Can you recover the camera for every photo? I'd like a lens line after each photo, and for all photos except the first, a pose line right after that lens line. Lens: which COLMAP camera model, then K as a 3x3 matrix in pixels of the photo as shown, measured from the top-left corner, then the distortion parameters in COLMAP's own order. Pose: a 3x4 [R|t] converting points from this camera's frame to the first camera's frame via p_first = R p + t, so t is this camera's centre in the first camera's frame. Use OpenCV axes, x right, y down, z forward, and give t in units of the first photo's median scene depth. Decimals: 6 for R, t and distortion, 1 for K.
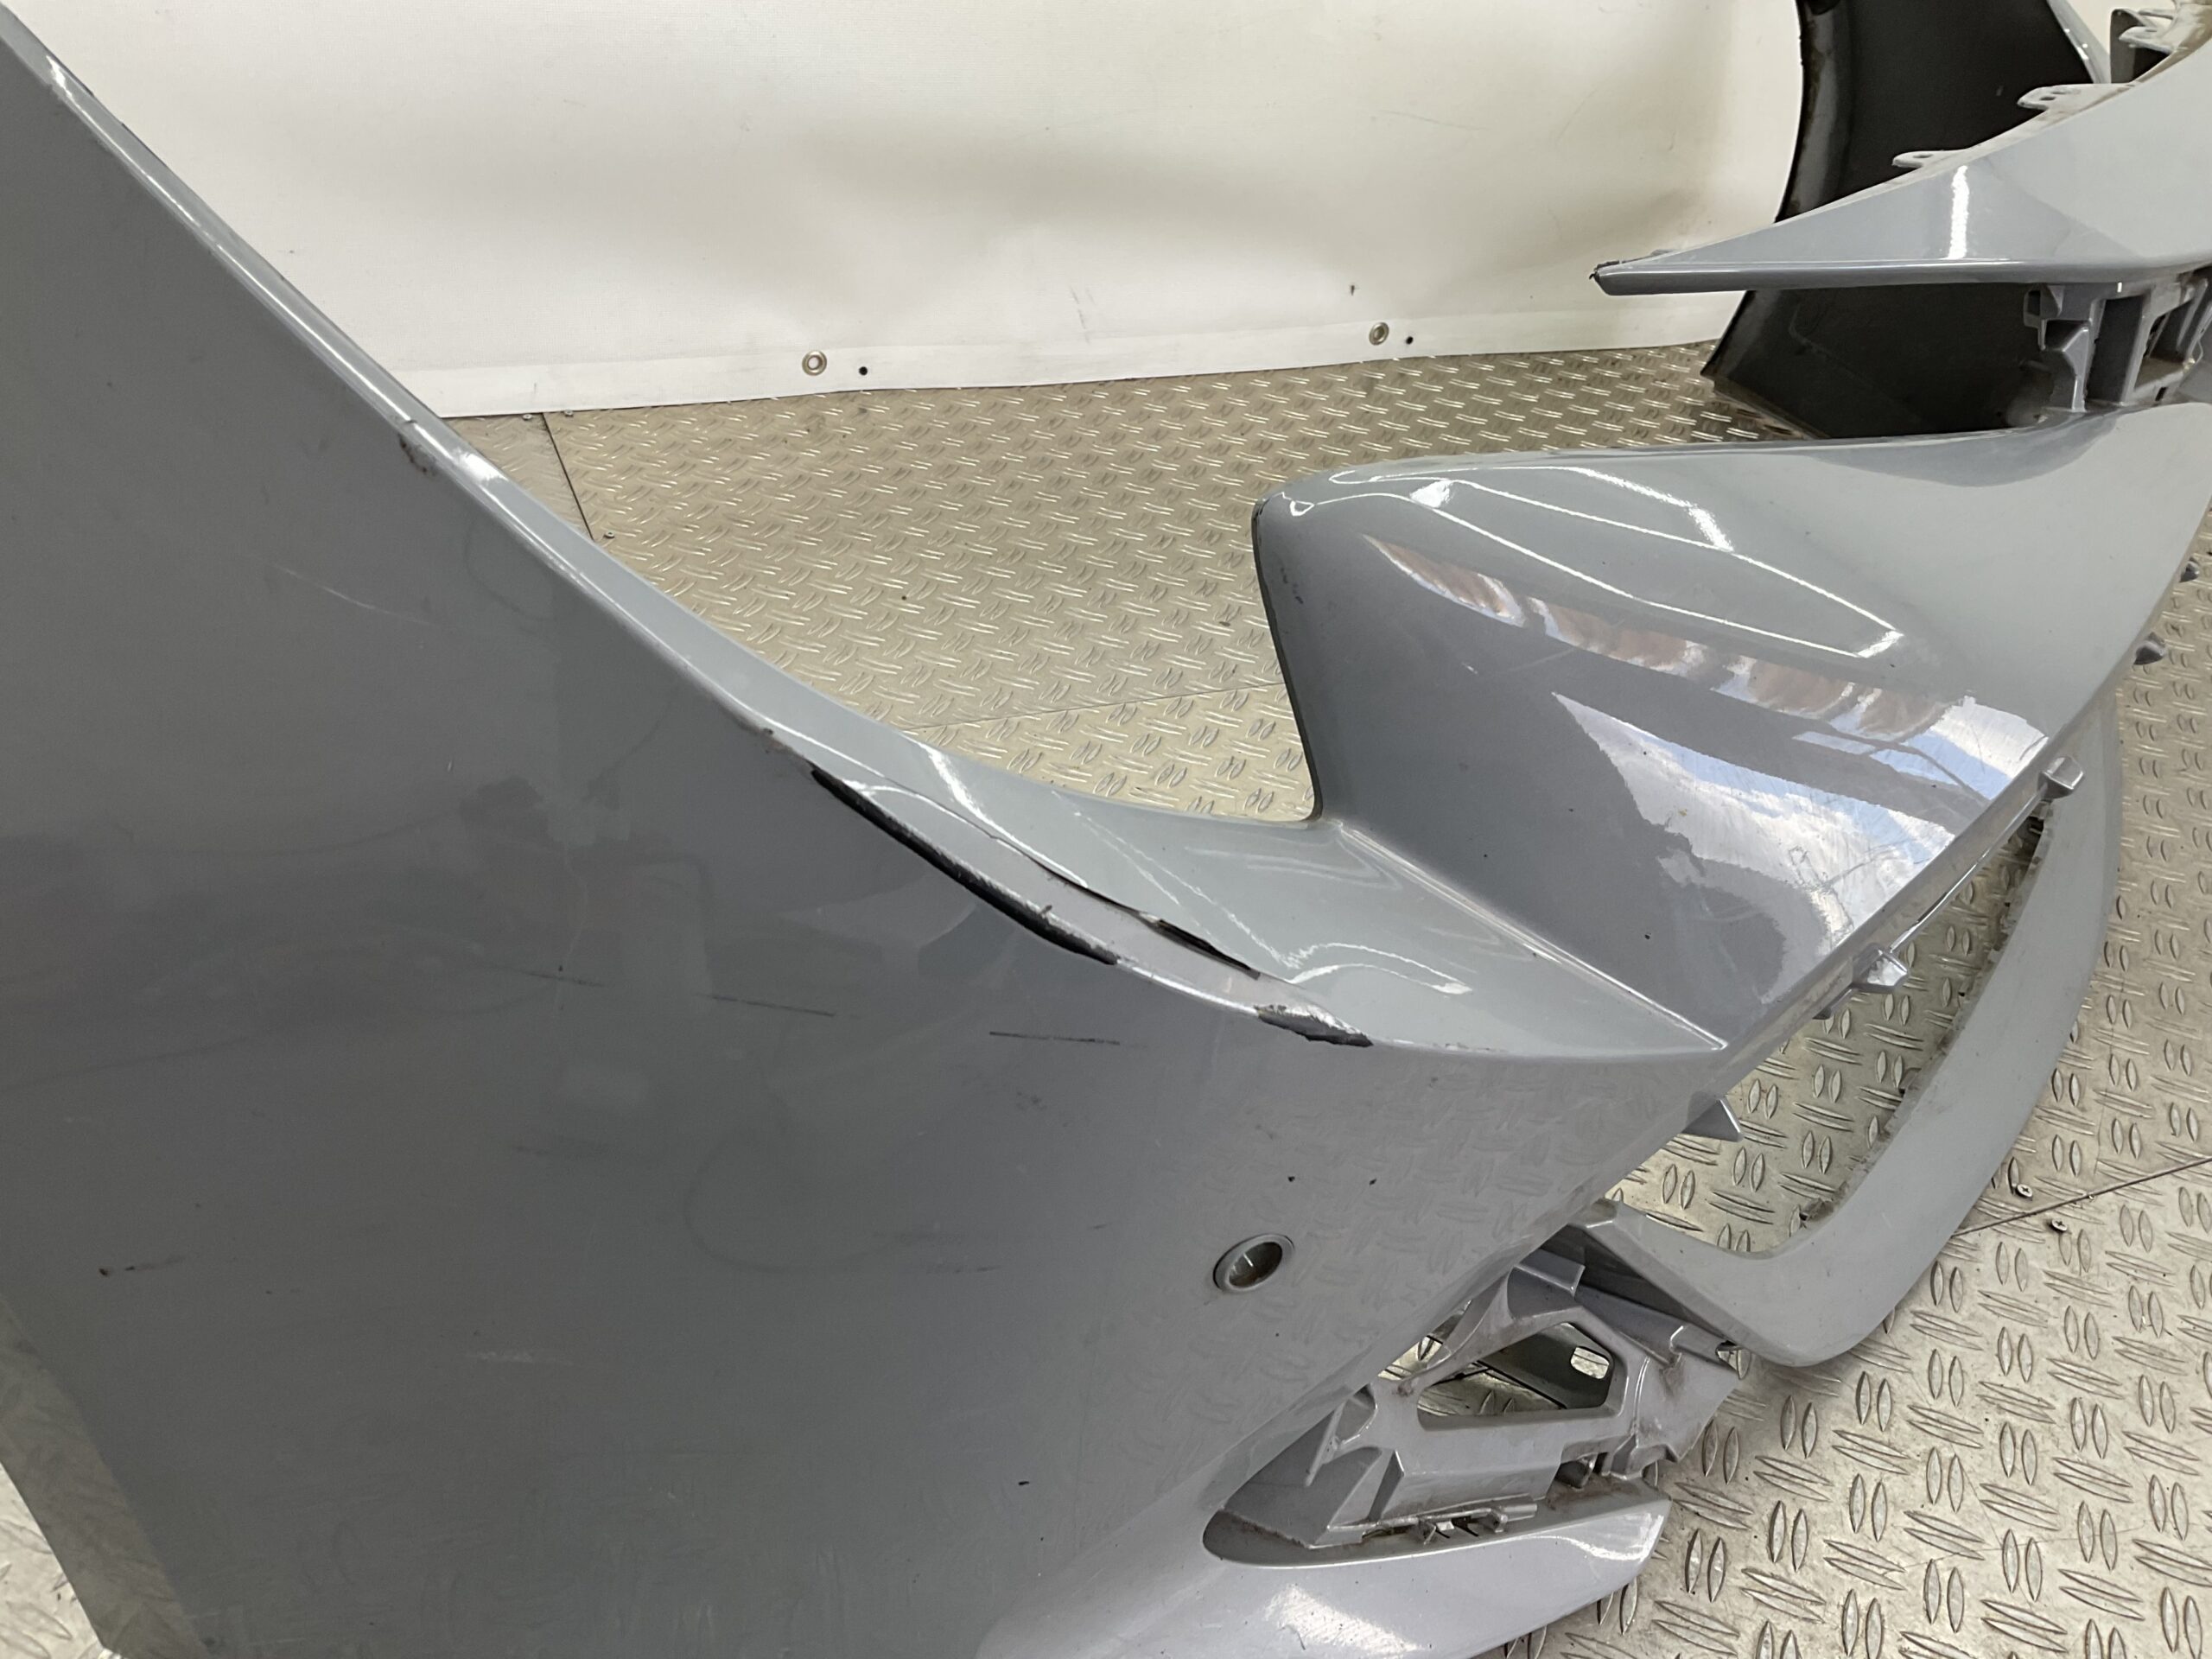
lens RADIAL K [[1828.7, 0, 1108.0], [0, 1828.7, 837.5], [0, 0, 1]] dist [0.059606, -0.092953]
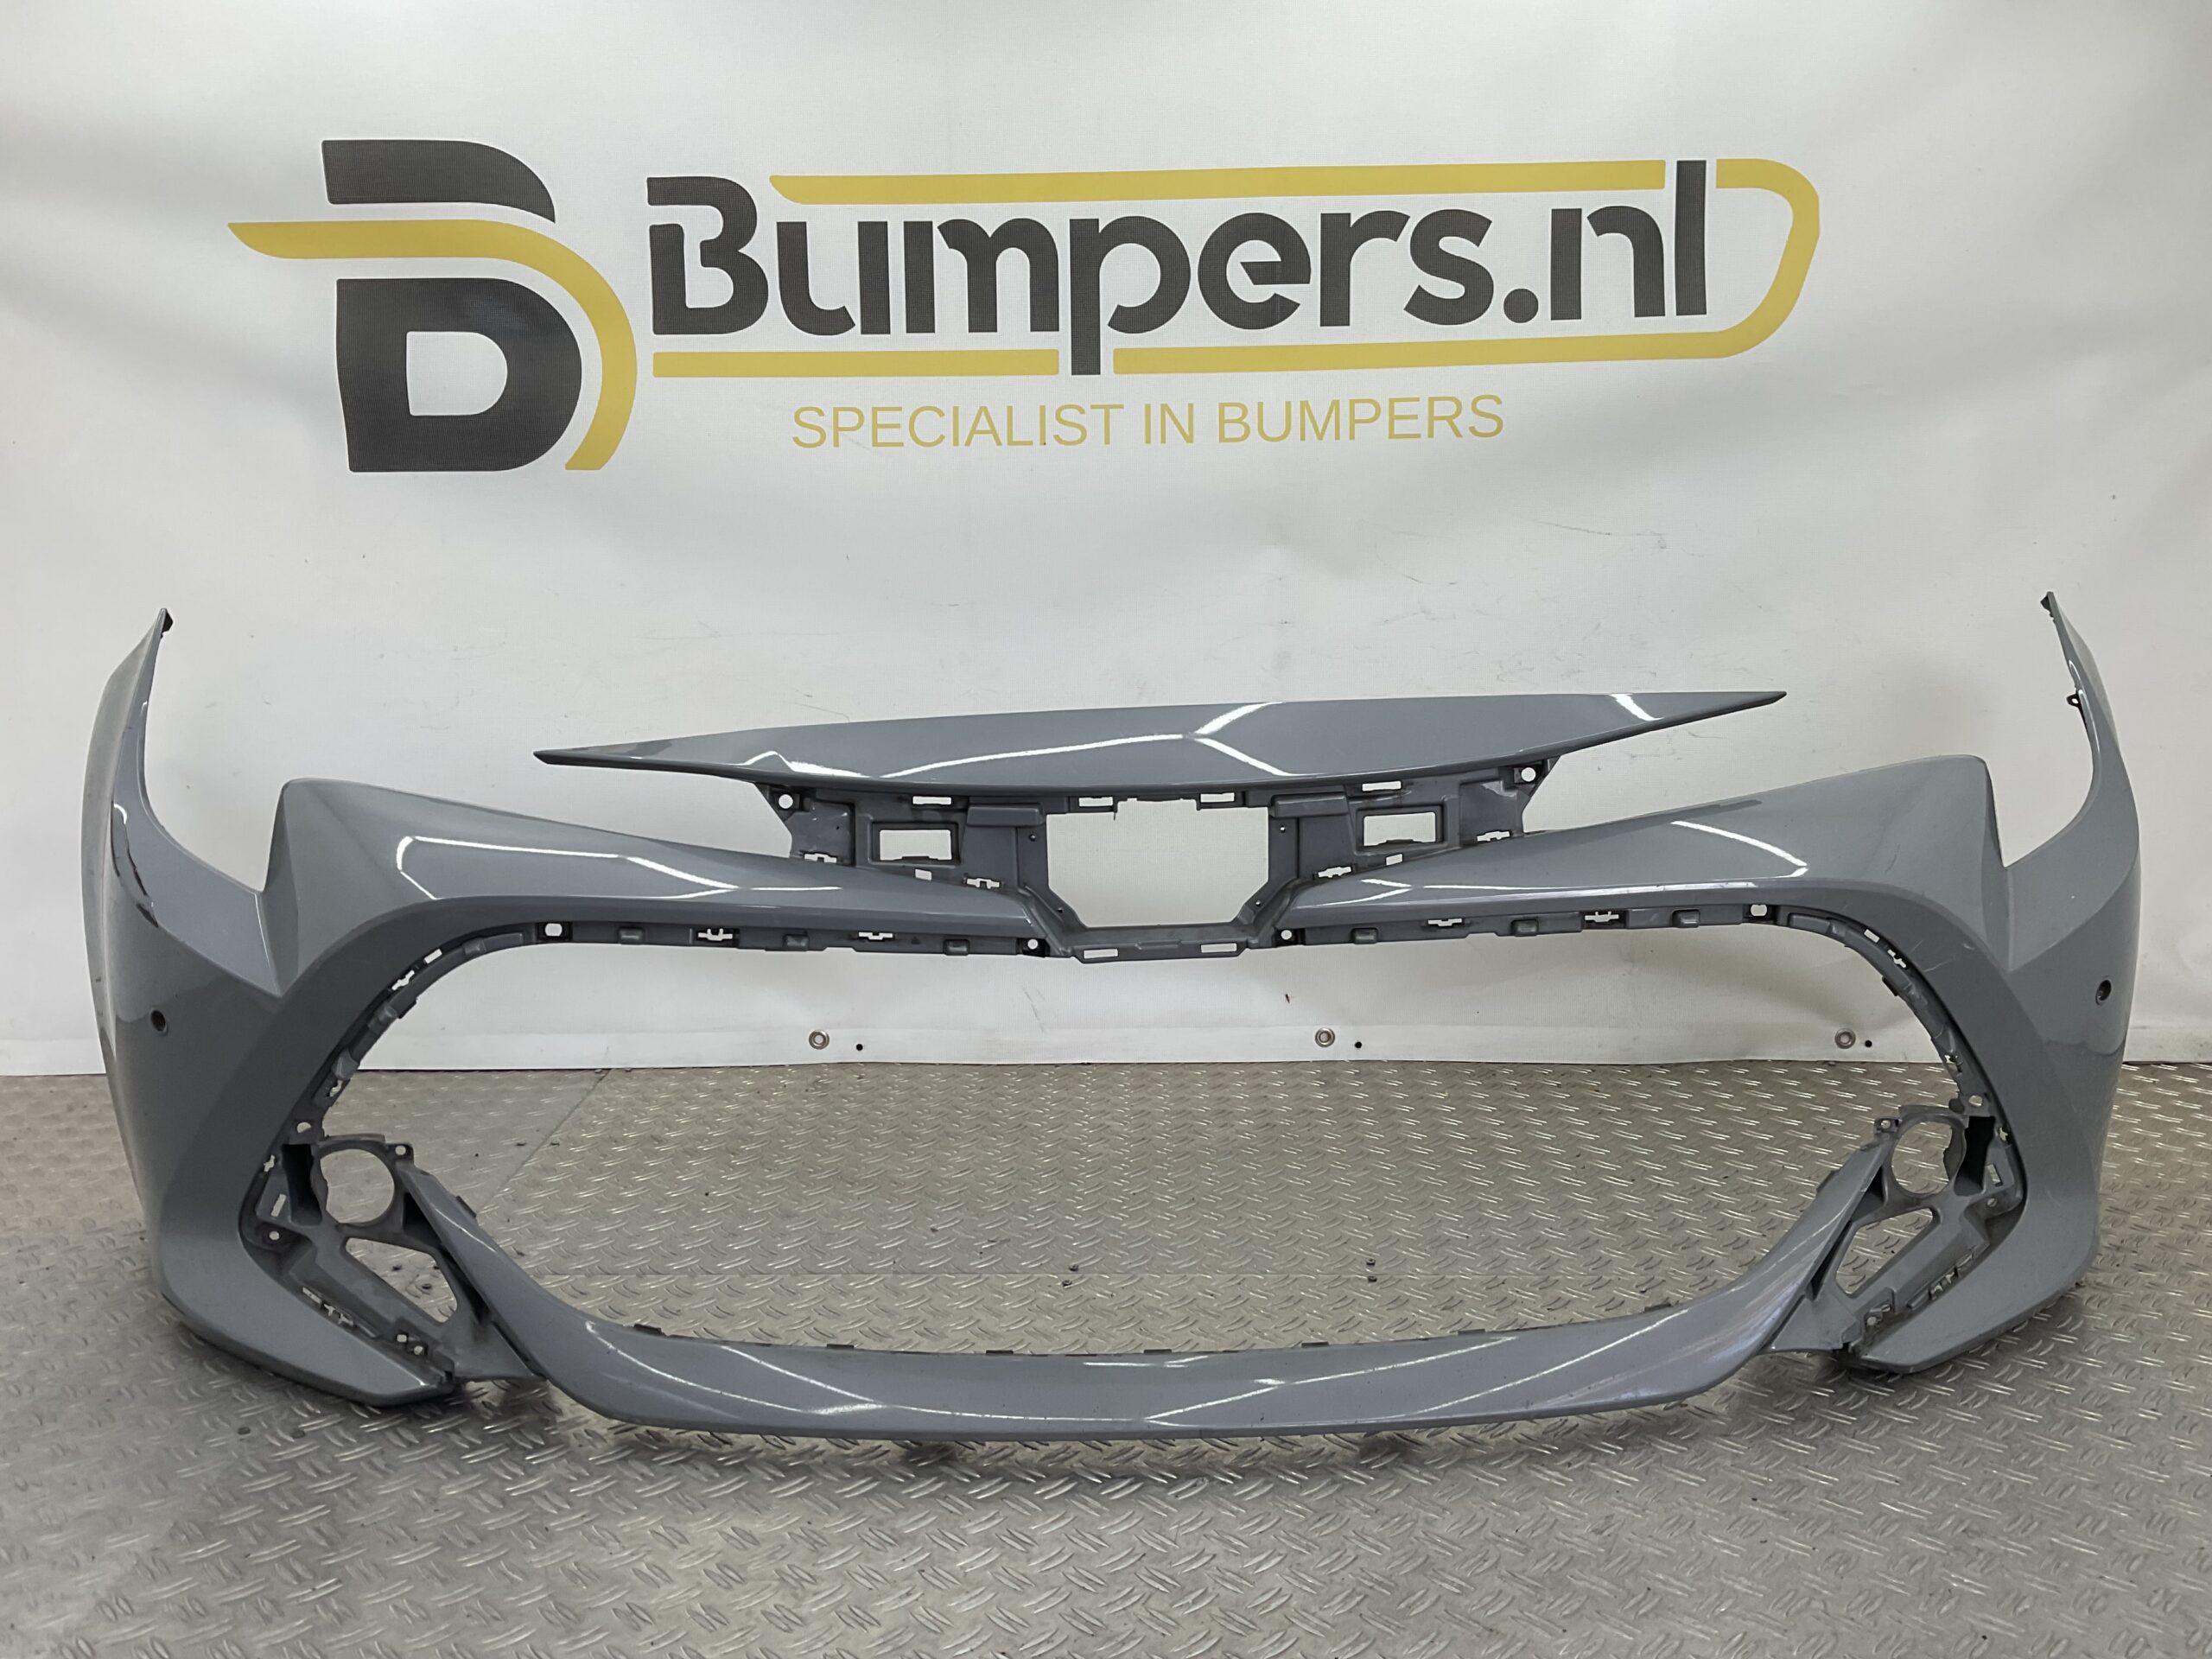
lens RADIAL K [[1828.7, 0, 1106.3], [0, 1828.7, 839.9], [0, 0, 1]] dist [0.059606, -0.092953]
pose [[0.911673, -0.025942, -0.410096, 1.167209], [-0.148597, 0.909650, -0.387885, 0.174090], [0.383107, 0.414564, 0.825449, -0.084760]]
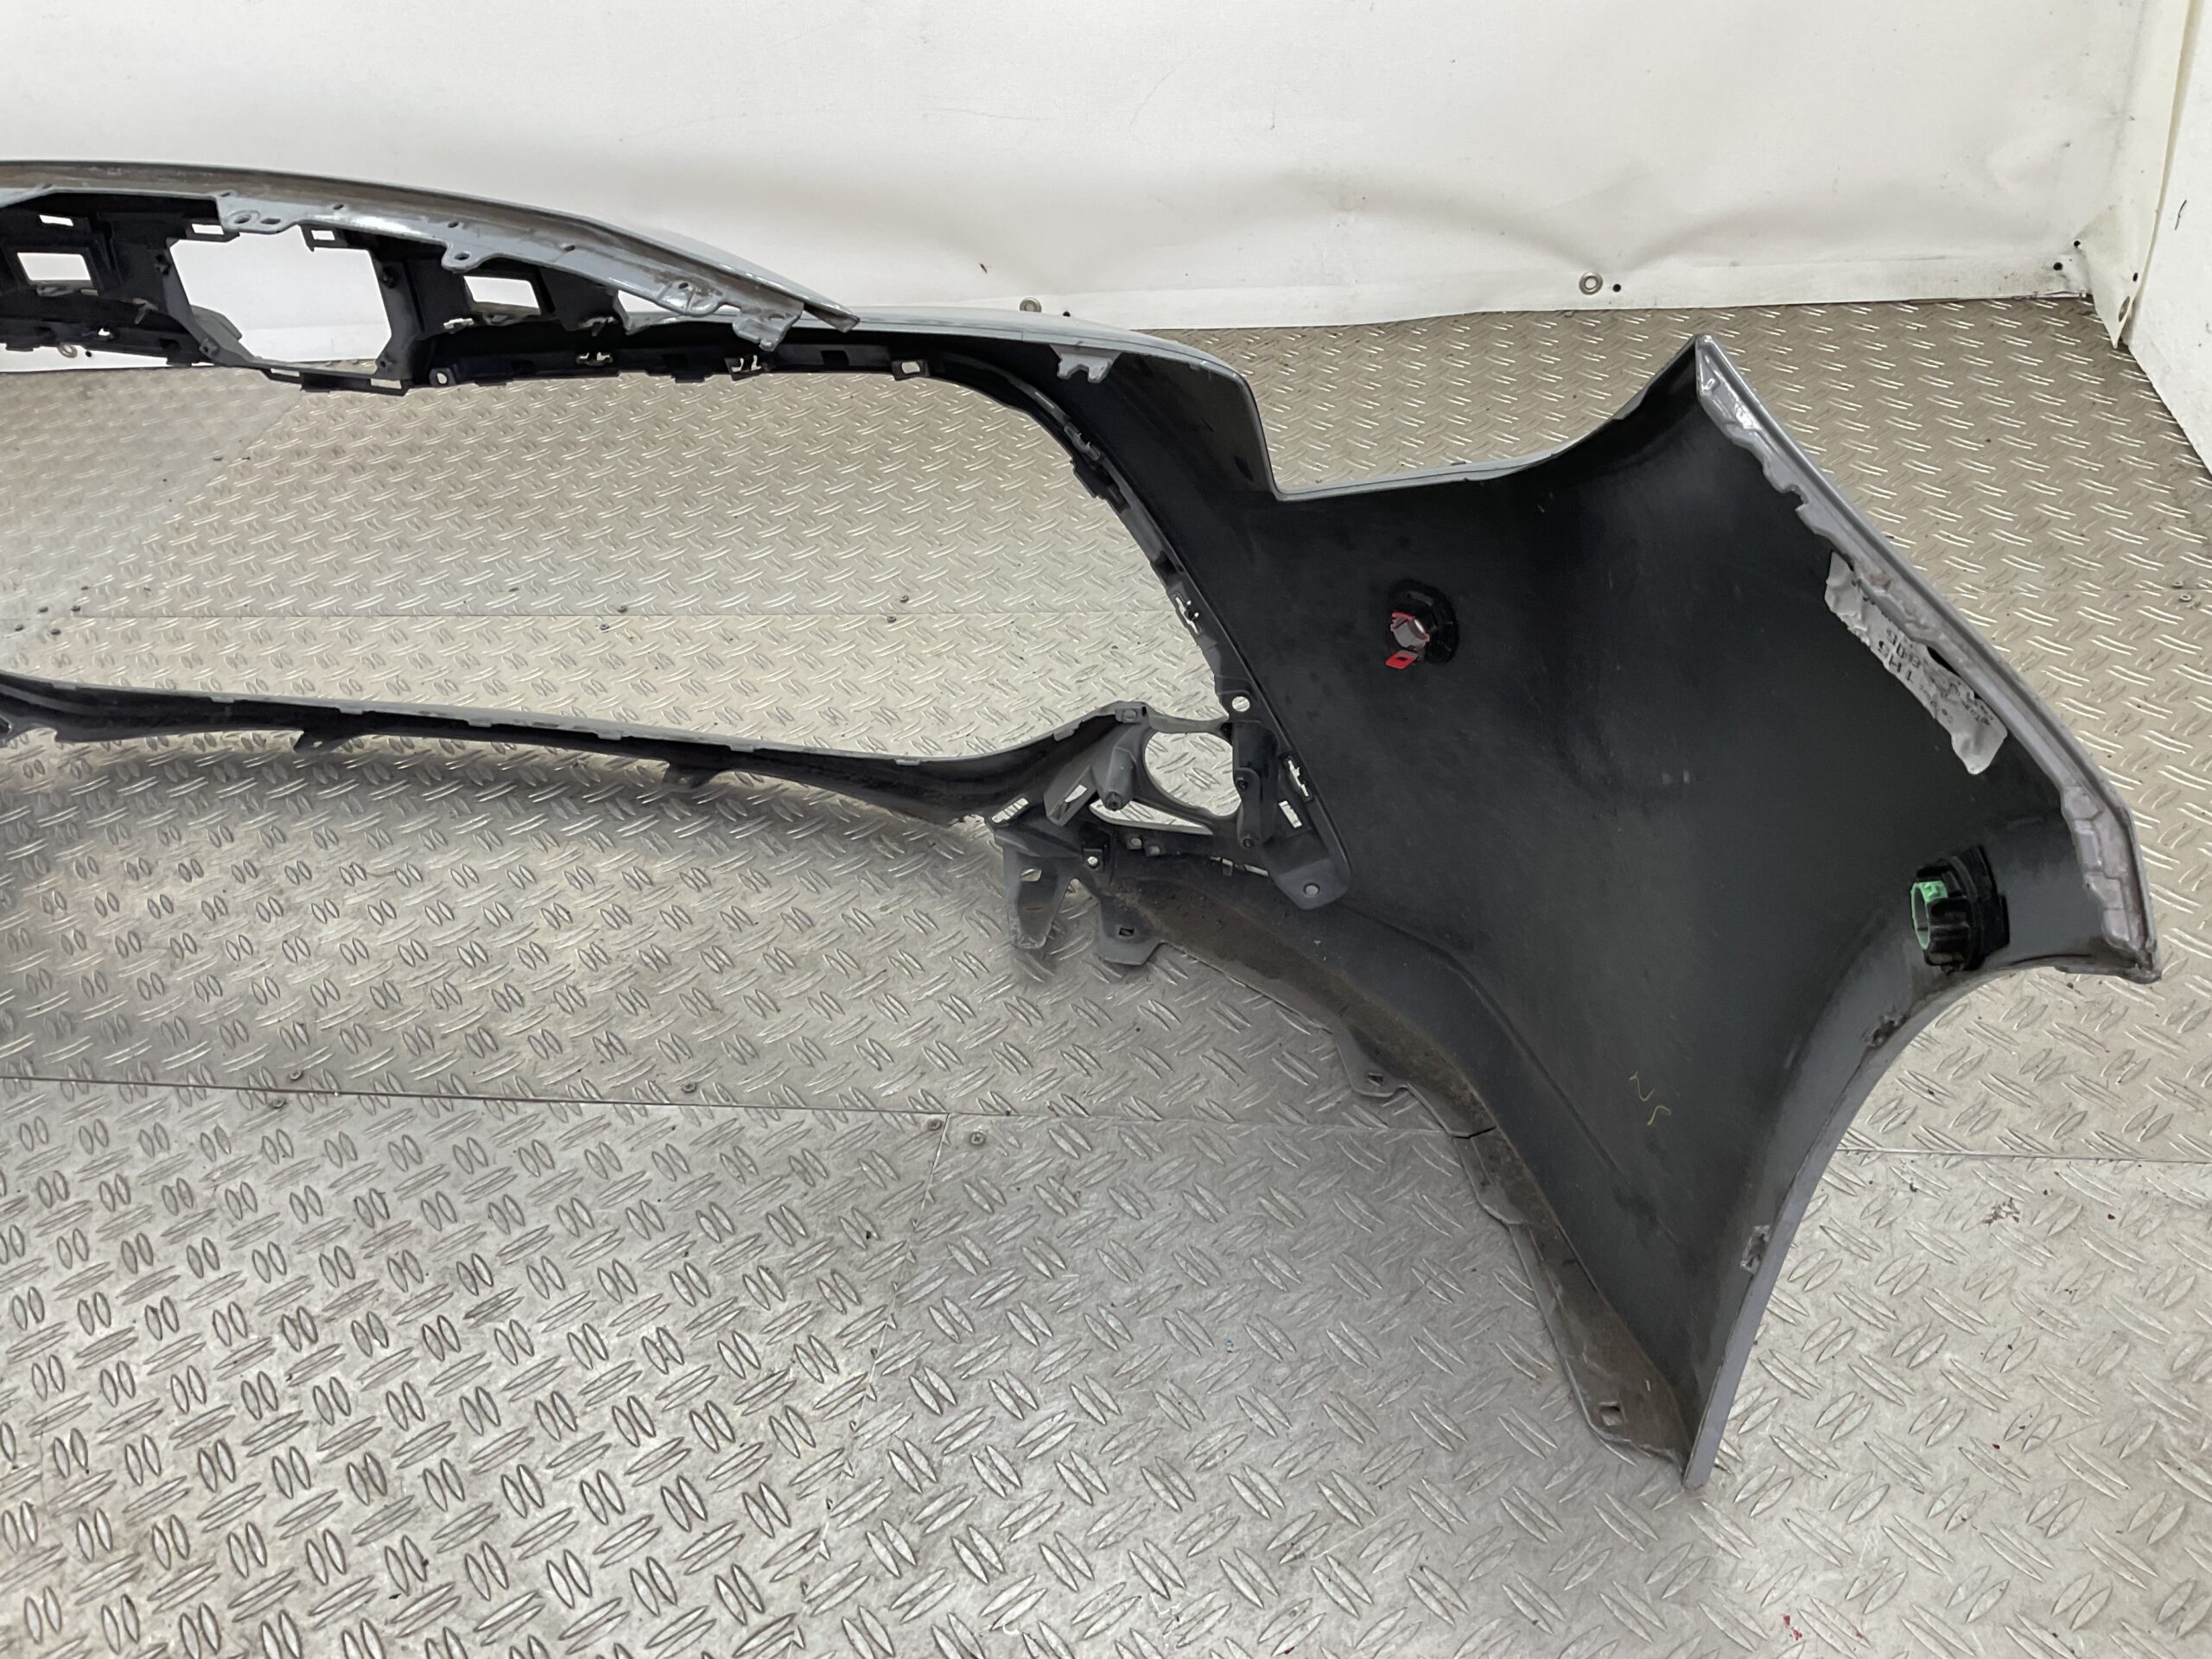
lens RADIAL K [[1828.7, 0, 1108.4], [0, 1828.7, 827.1], [0, 0, 1]] dist [0.059606, -0.092953]
pose [[0.838726, 0.172376, -0.516552, 1.873348], [-0.140329, 0.984957, 0.100832, -0.214591], [0.526163, -0.012083, 0.850298, 0.267826]]
